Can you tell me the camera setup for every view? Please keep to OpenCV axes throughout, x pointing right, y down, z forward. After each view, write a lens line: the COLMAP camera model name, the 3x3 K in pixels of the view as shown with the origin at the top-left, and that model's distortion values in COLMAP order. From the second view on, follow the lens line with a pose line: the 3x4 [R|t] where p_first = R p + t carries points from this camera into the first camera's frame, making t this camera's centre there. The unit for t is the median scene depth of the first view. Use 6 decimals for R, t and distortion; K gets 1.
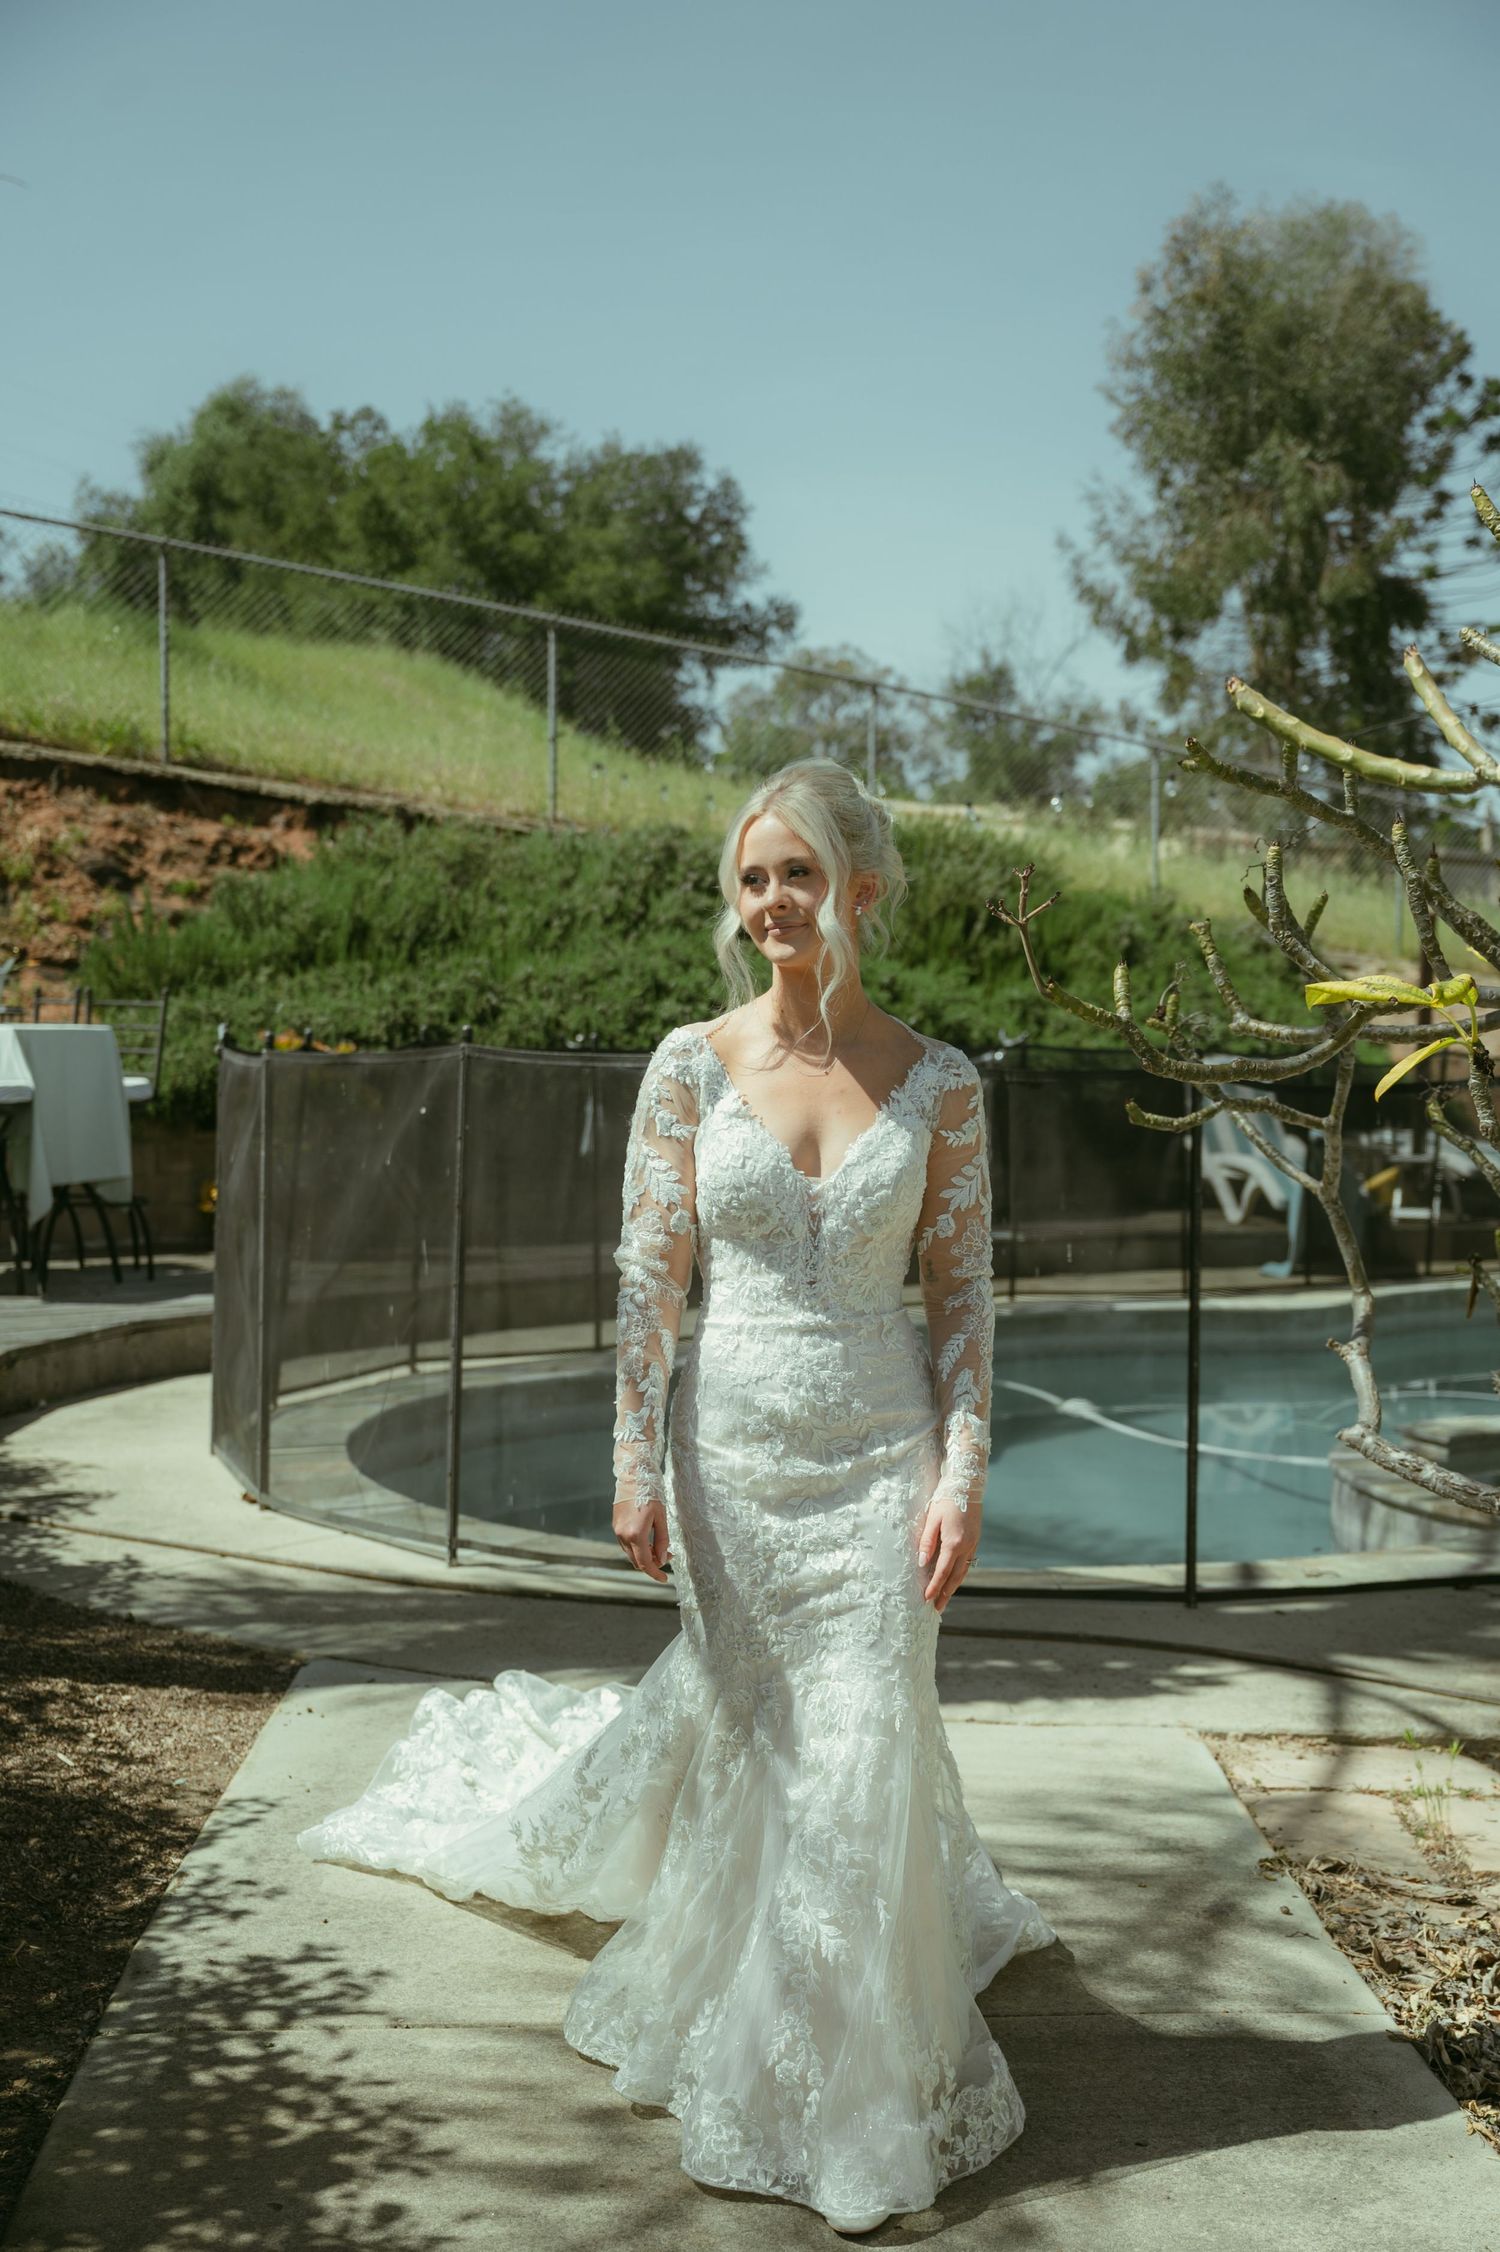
lens RADIAL K [[2510.0, 0, 752.0], [0, 2510.0, 1126.9], [0, 0, 1]] dist [0.004855, 0.000000]
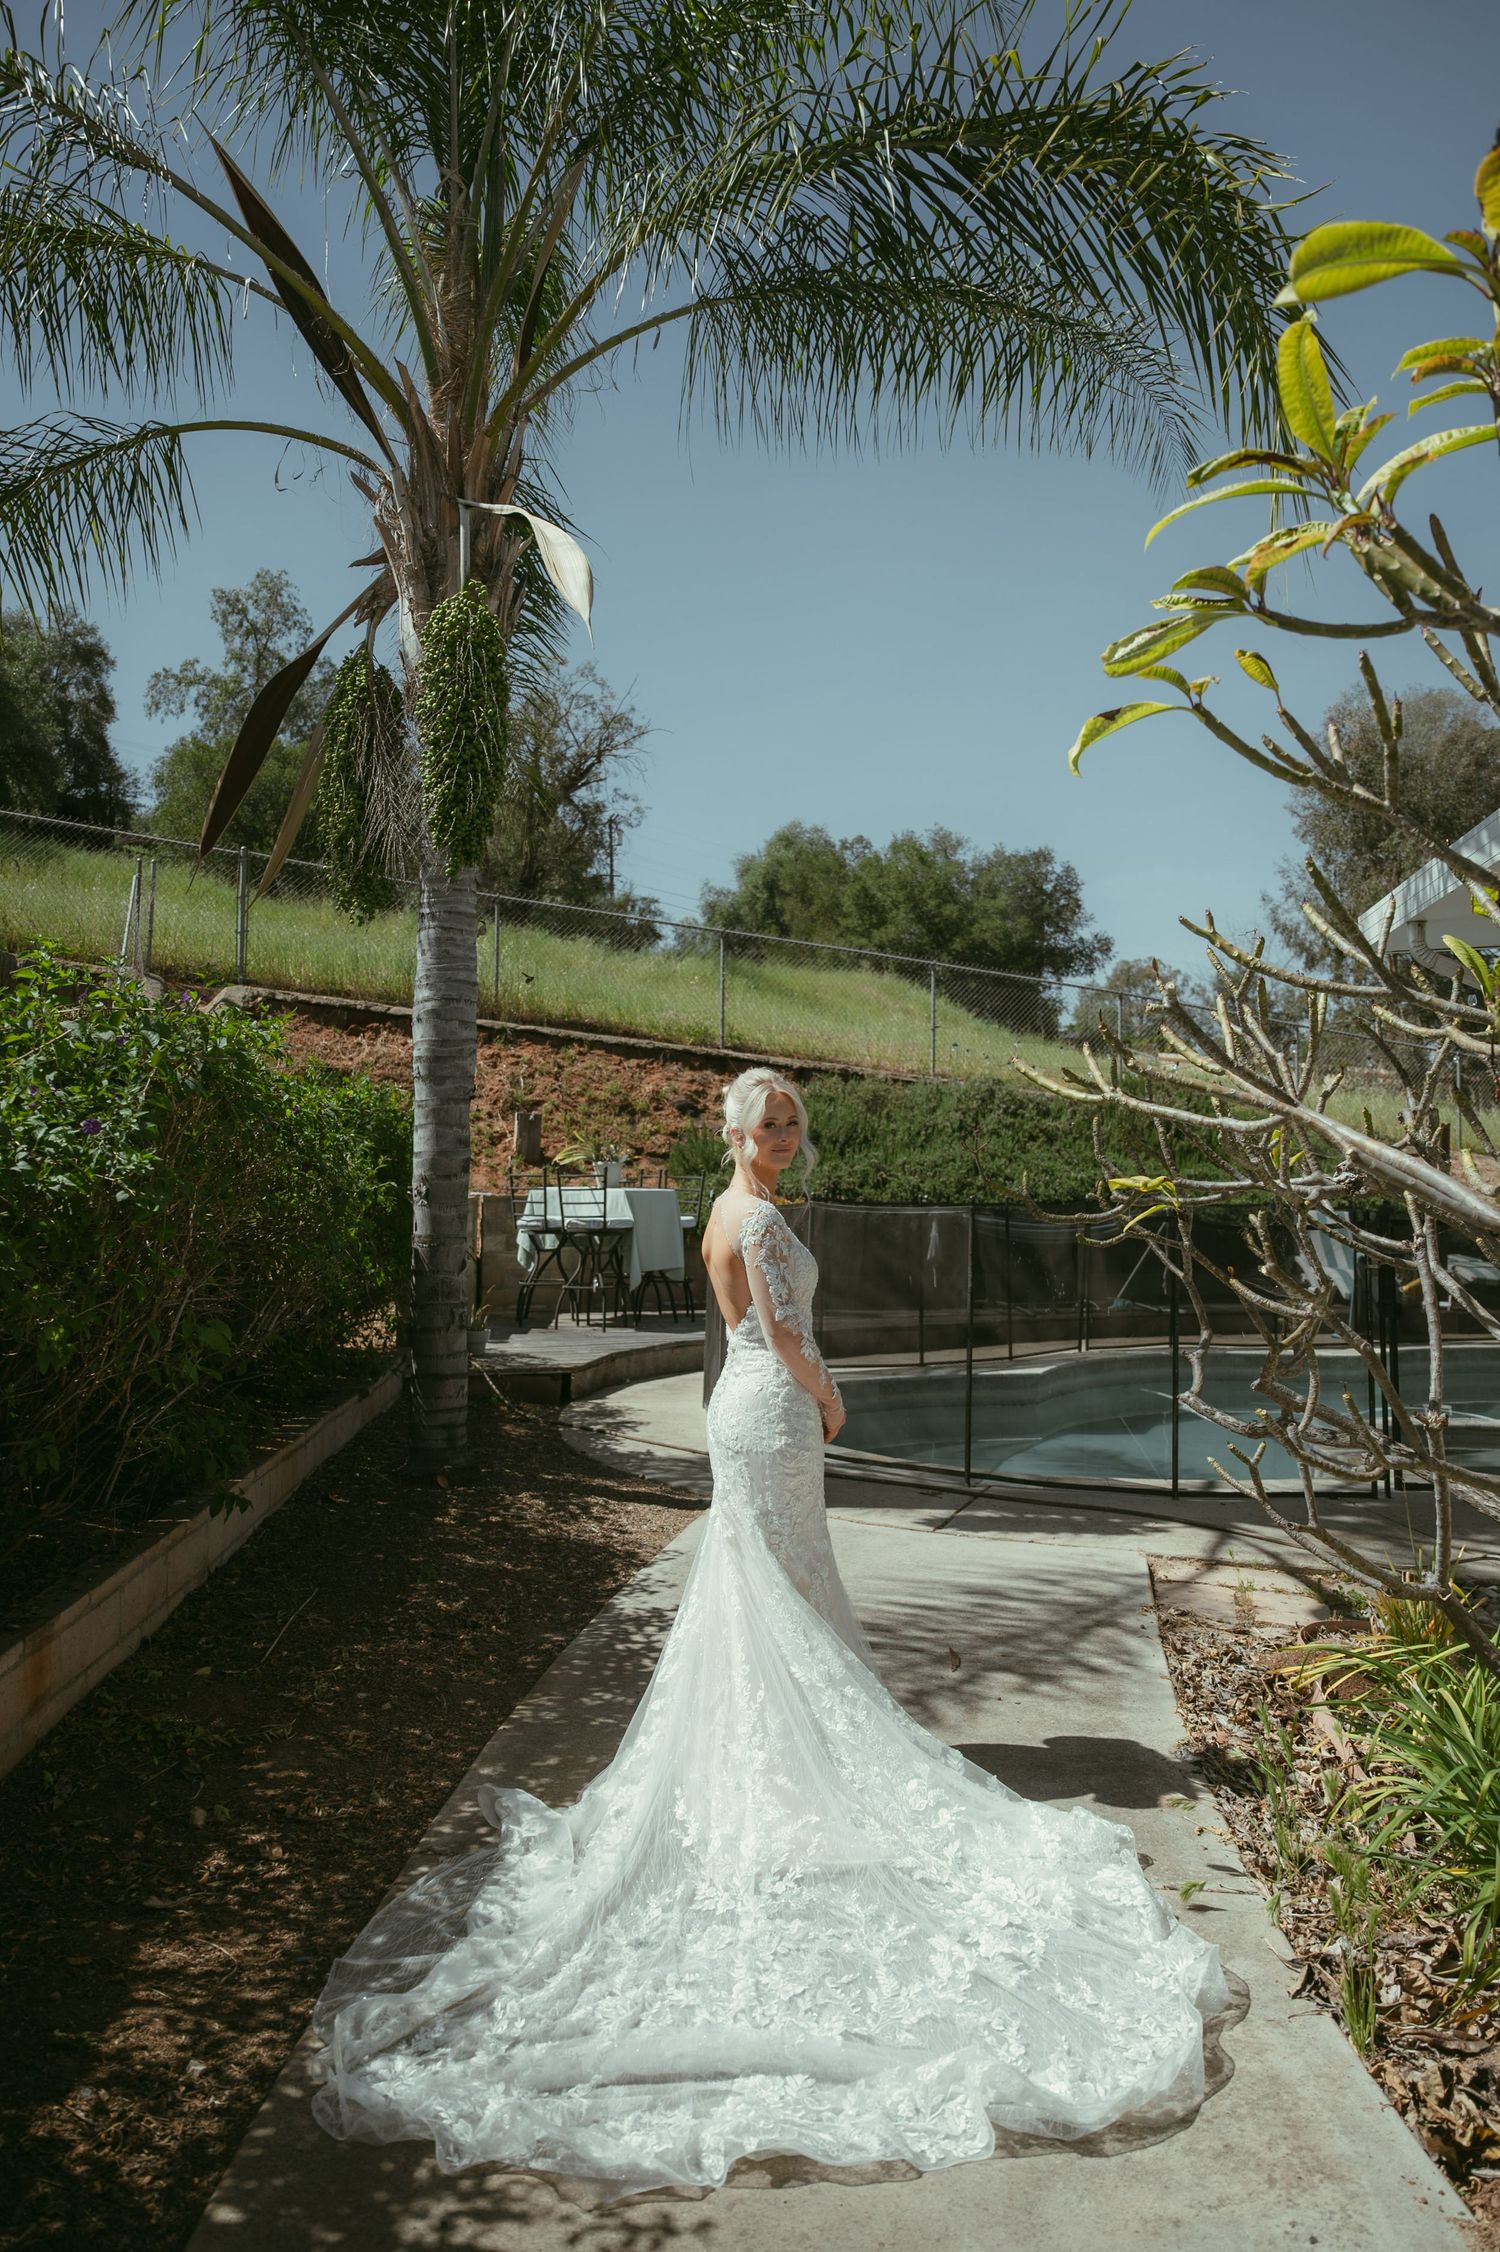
lens RADIAL K [[1542.2, 0, 748.0], [0, 1542.2, 1124.9], [0, 0, 1]] dist [0.008859, 0.000377]
pose [[0.970399, -0.005181, -0.241450, 0.064853], [-0.014085, 0.996854, -0.077996, 0.001688], [0.241094, 0.079088, 0.967274, -0.104422]]
